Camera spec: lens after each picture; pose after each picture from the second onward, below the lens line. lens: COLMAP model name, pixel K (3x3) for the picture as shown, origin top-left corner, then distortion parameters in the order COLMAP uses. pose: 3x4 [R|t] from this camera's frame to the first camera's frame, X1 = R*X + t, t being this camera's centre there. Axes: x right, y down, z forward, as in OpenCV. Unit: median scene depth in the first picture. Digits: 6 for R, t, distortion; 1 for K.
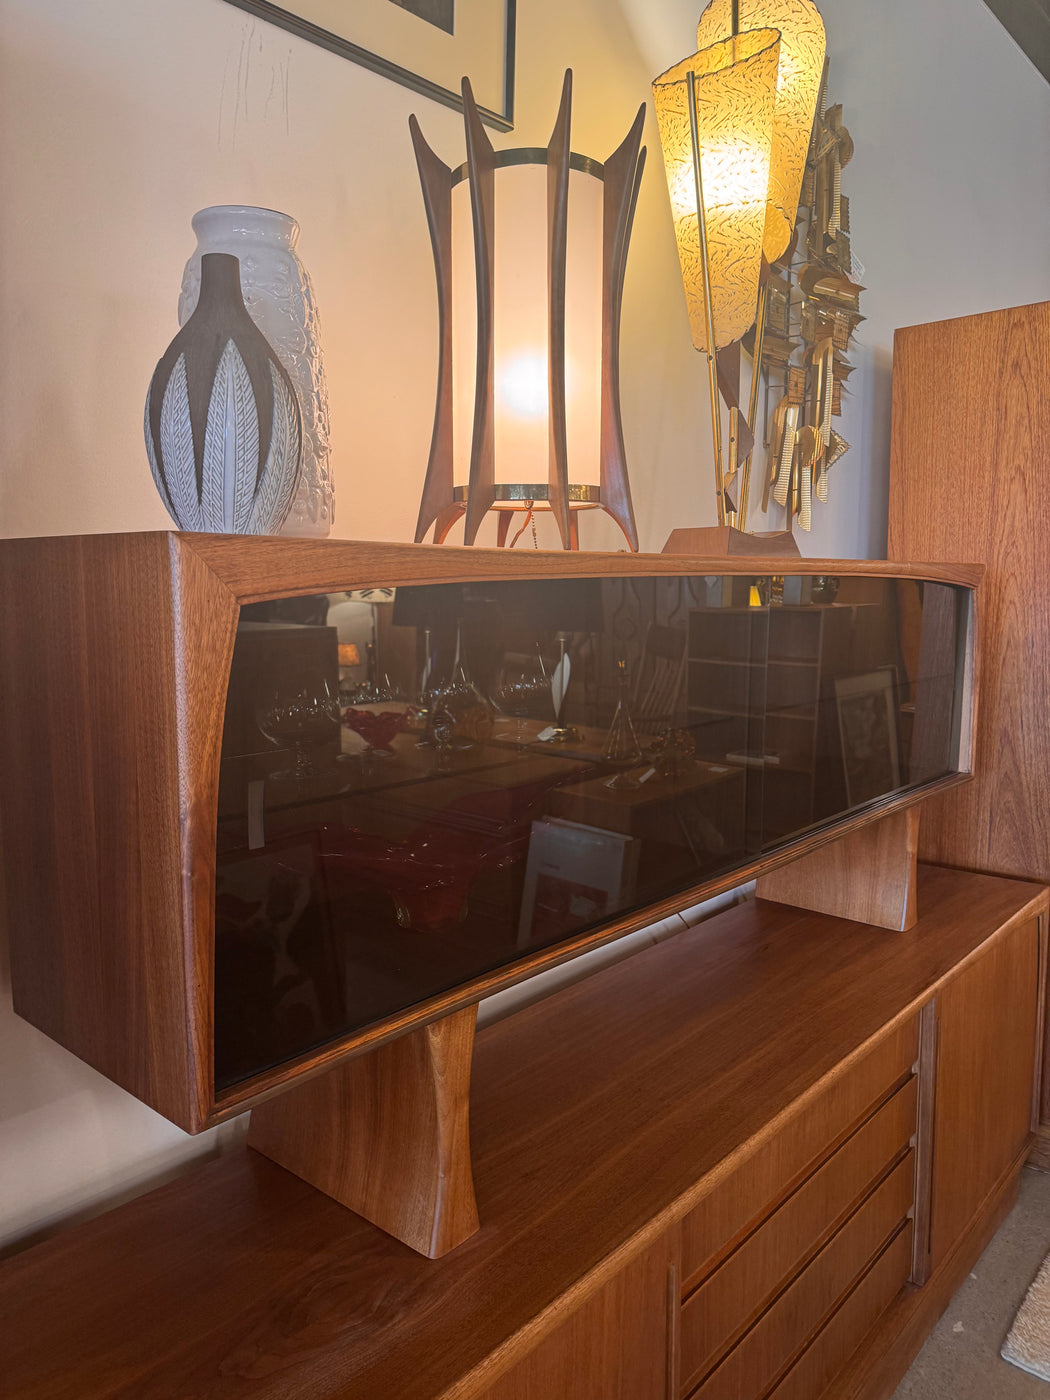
lens RADIAL K [[988.1, 0, 530.7], [0, 988.1, 701.9], [0, 0, 1]] dist [0.035126, -0.042047]
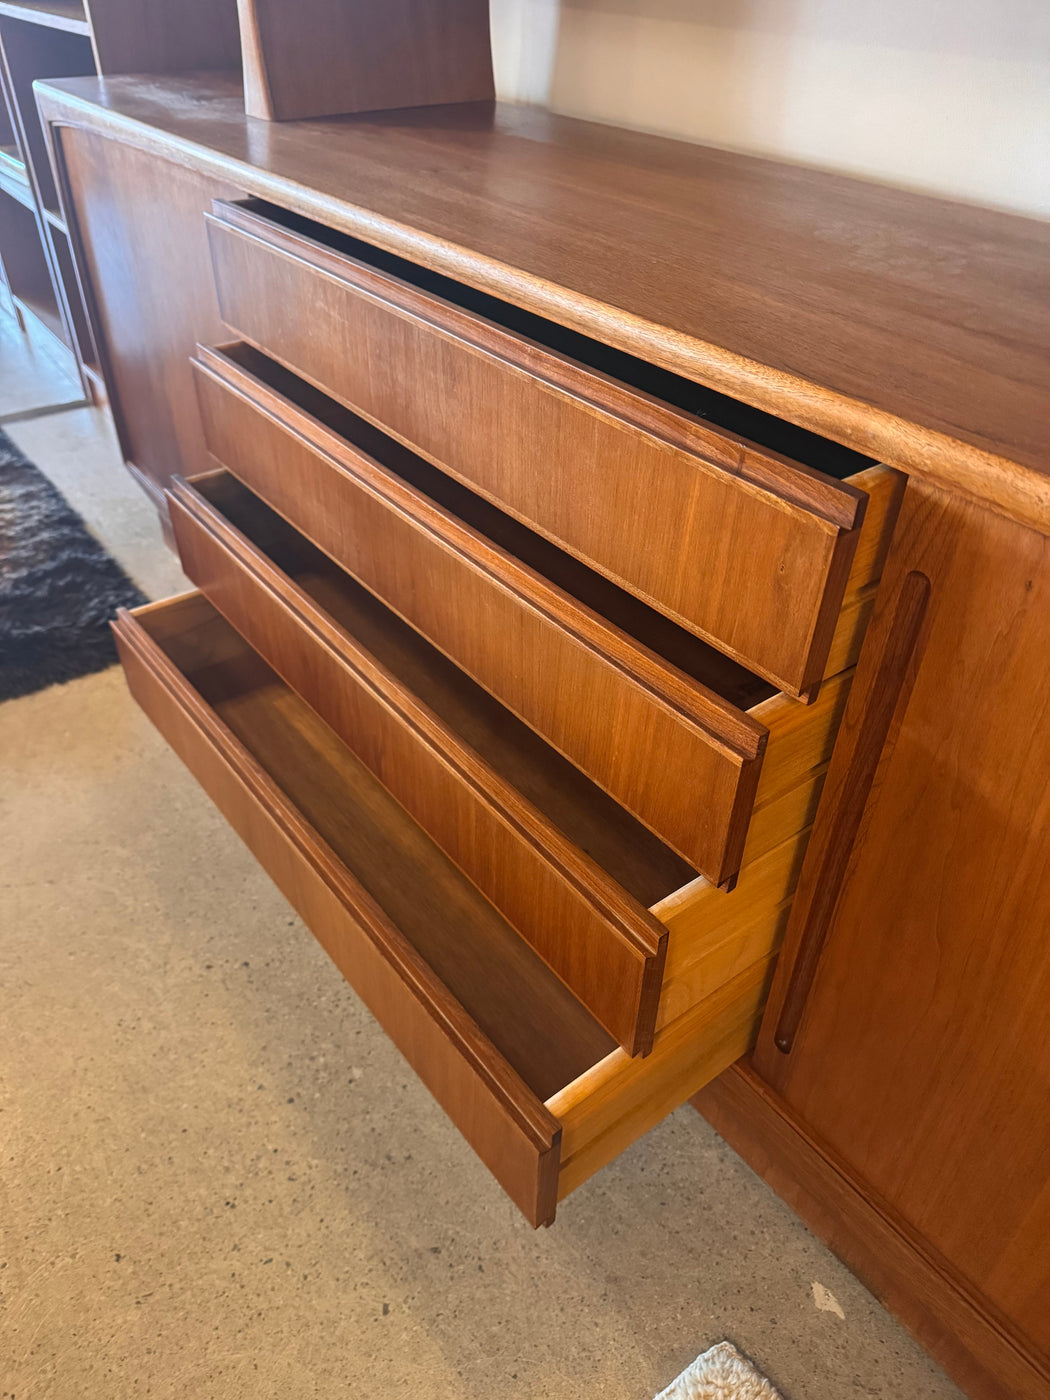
lens RADIAL K [[1003.6, 0, 525.0], [0, 1003.6, 700.0], [0, 0, 1]] dist [-0.006152, -0.003752]
pose [[-0.198252, 0.606378, -0.770066, 0.782210], [-0.132121, 0.761957, 0.634008, 0.188880], [0.971205, 0.227436, -0.070944, 1.025357]]
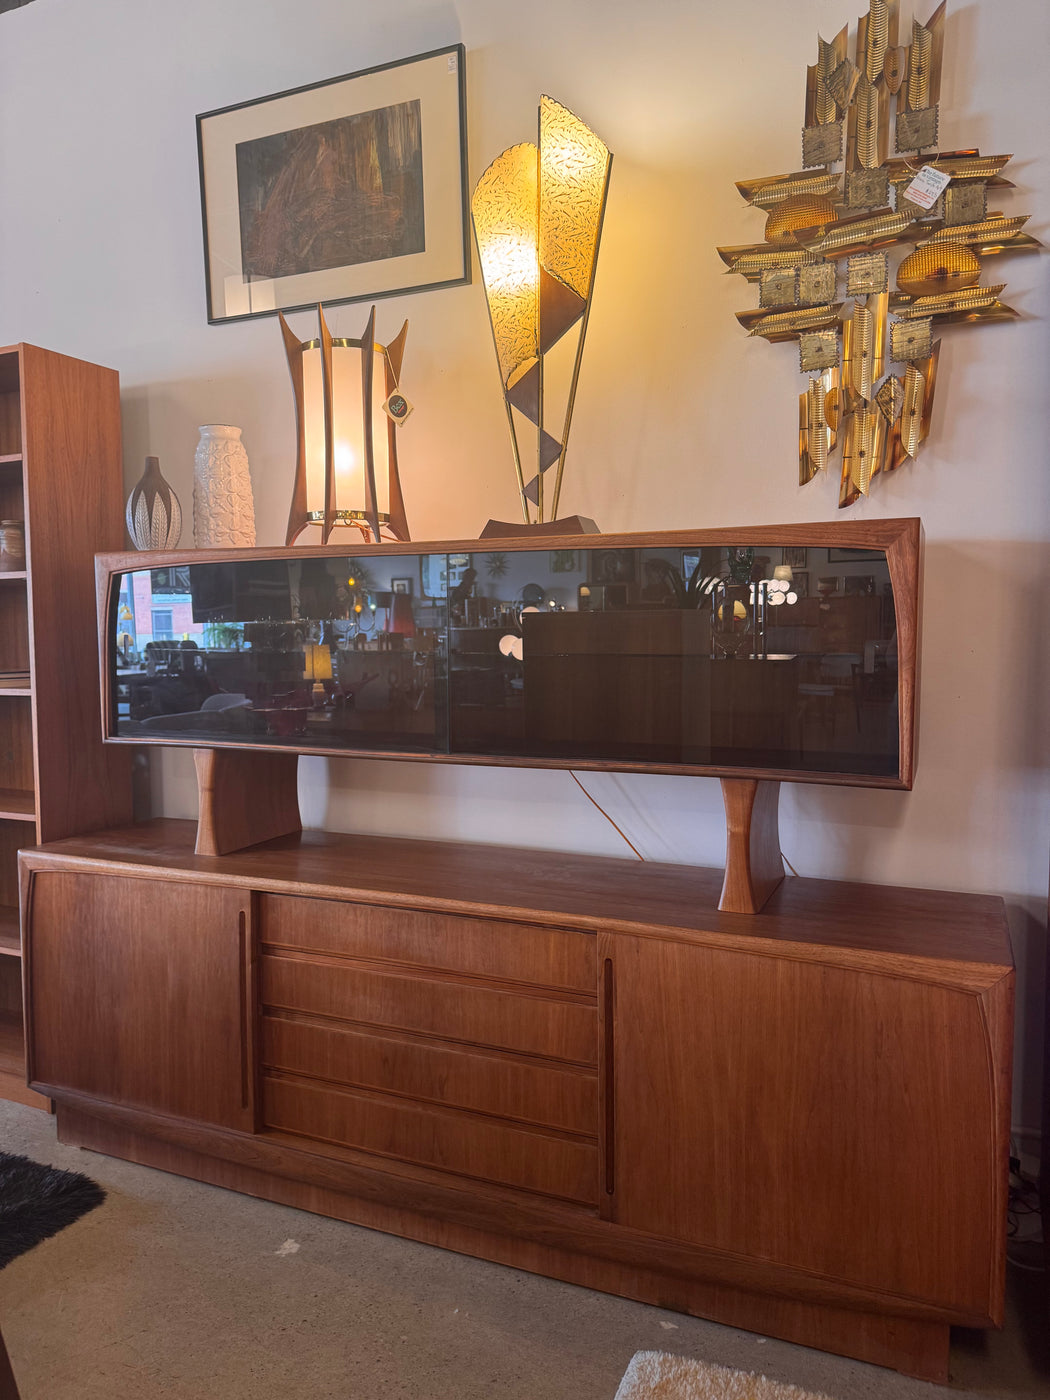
lens RADIAL K [[995.2, 0, 525.0], [0, 995.2, 700.0], [0, 0, 1]] dist [0.045094, -0.050605]
pose [[0.308823, 0.074708, -0.948181, 1.535885], [-0.109894, 0.993036, 0.042449, 0.009471], [0.944750, 0.091090, 0.314882, 0.626551]]
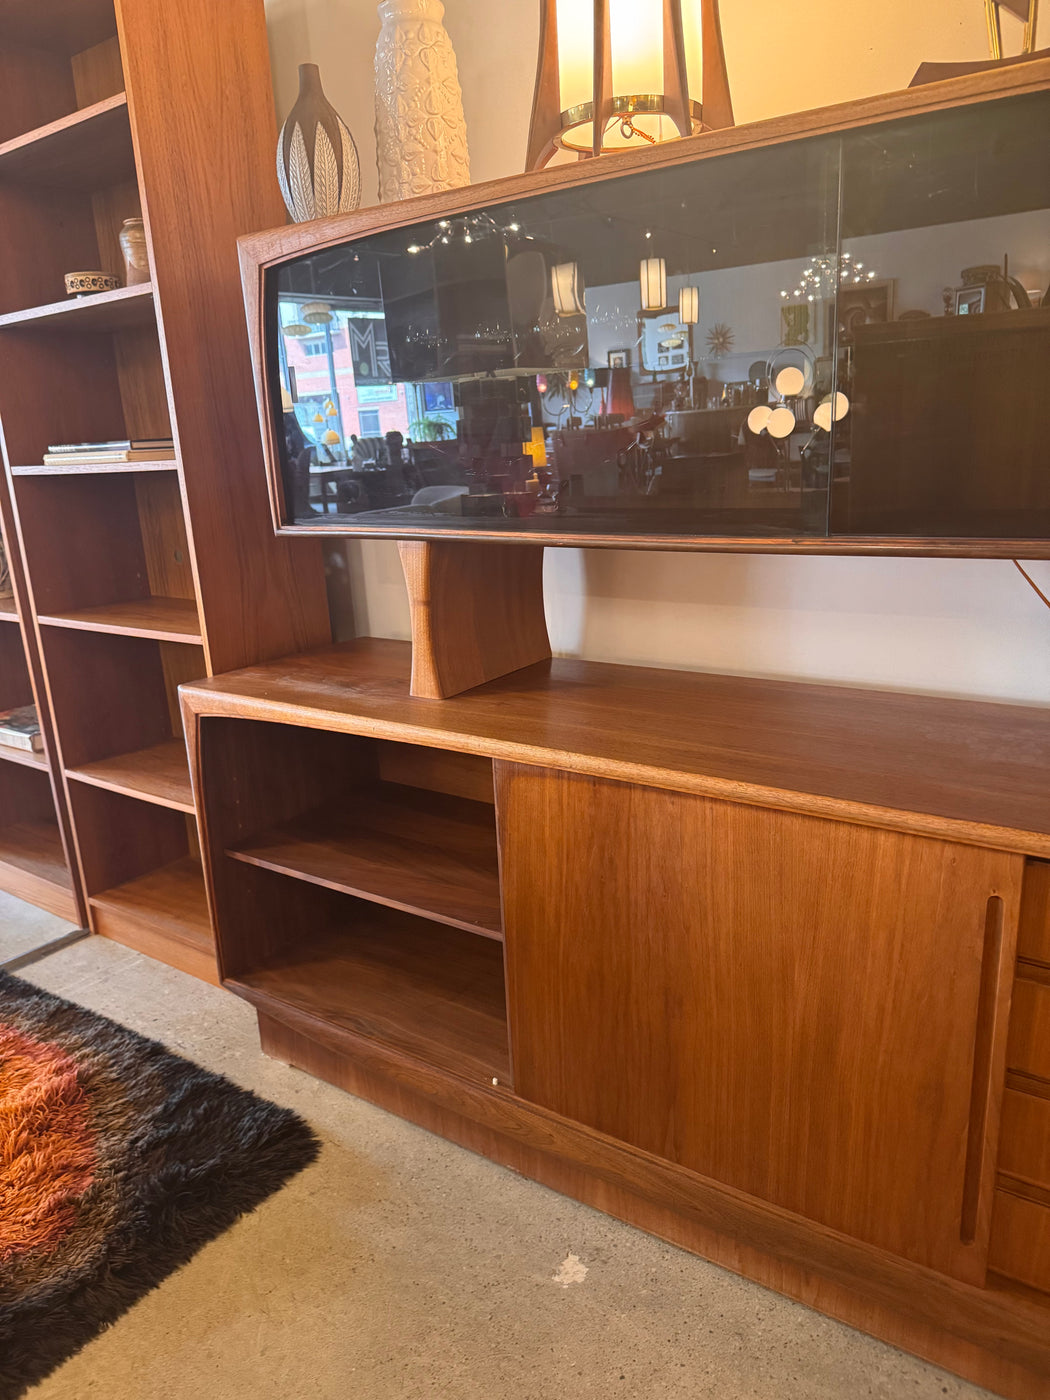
lens RADIAL K [[1000.8, 0, 519.8], [0, 1000.8, 701.9], [0, 0, 1]] dist [0.042146, -0.055043]
pose [[0.109051, 0.266043, -0.957773, 0.963755], [-0.066441, 0.963315, 0.260018, 0.090123], [0.991813, 0.035281, 0.122727, 0.639615]]
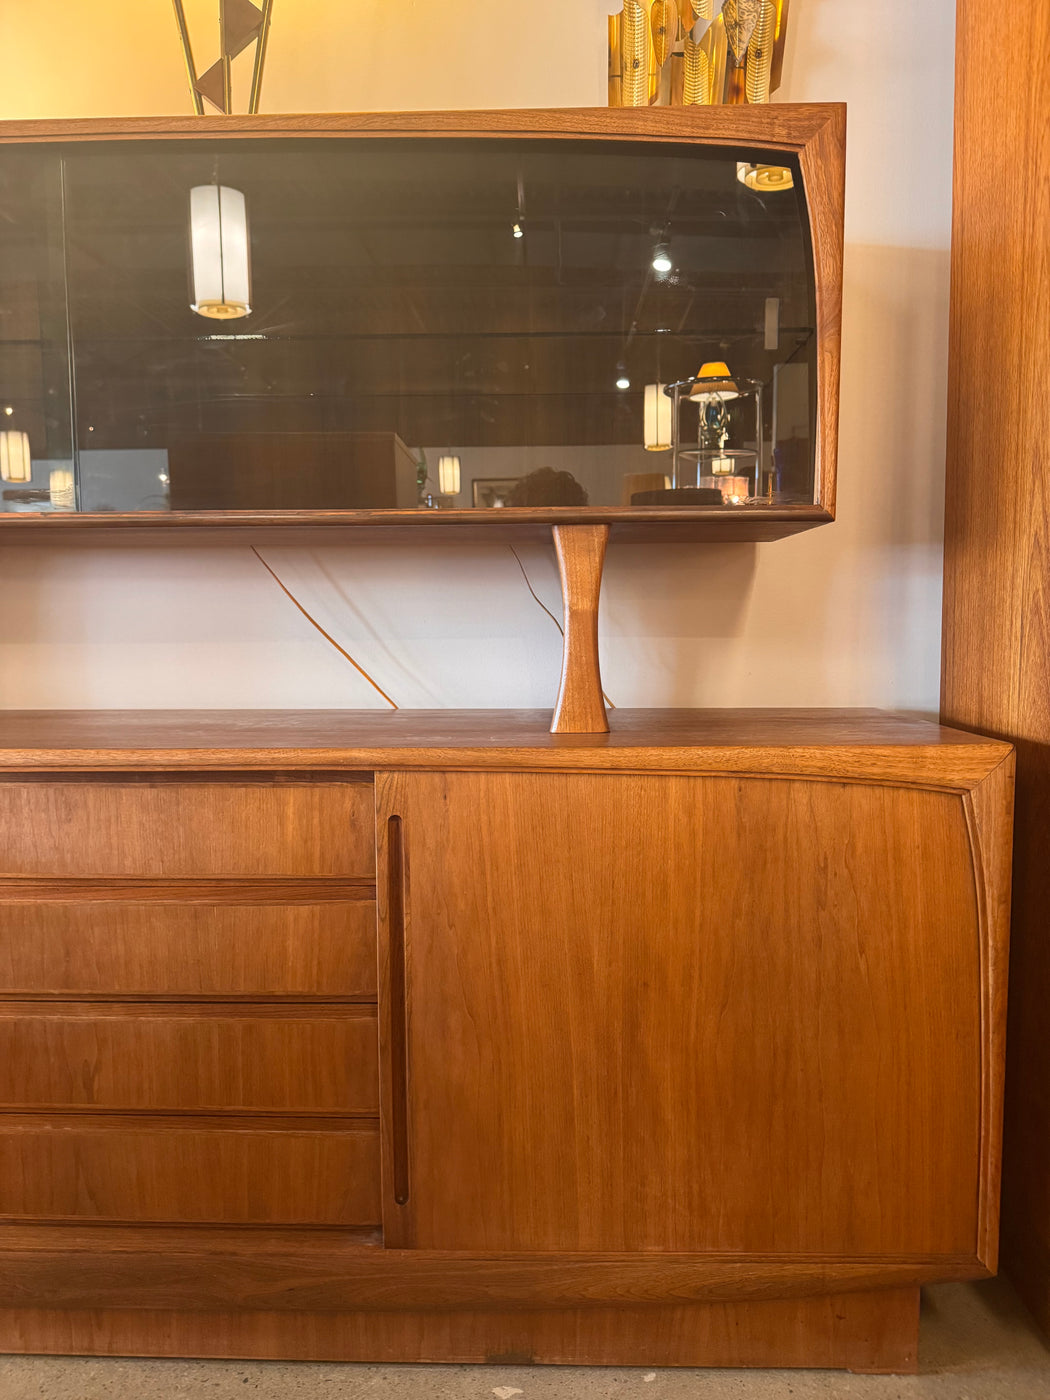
lens RADIAL K [[995.2, 0, 525.0], [0, 995.2, 700.0], [0, 0, 1]] dist [0.045094, -0.050605]
pose [[0.633072, 0.068796, -0.771030, 1.063644], [-0.088817, 0.995920, 0.015937, 0.254426], [0.768981, 0.058391, 0.636599, 0.738056]]
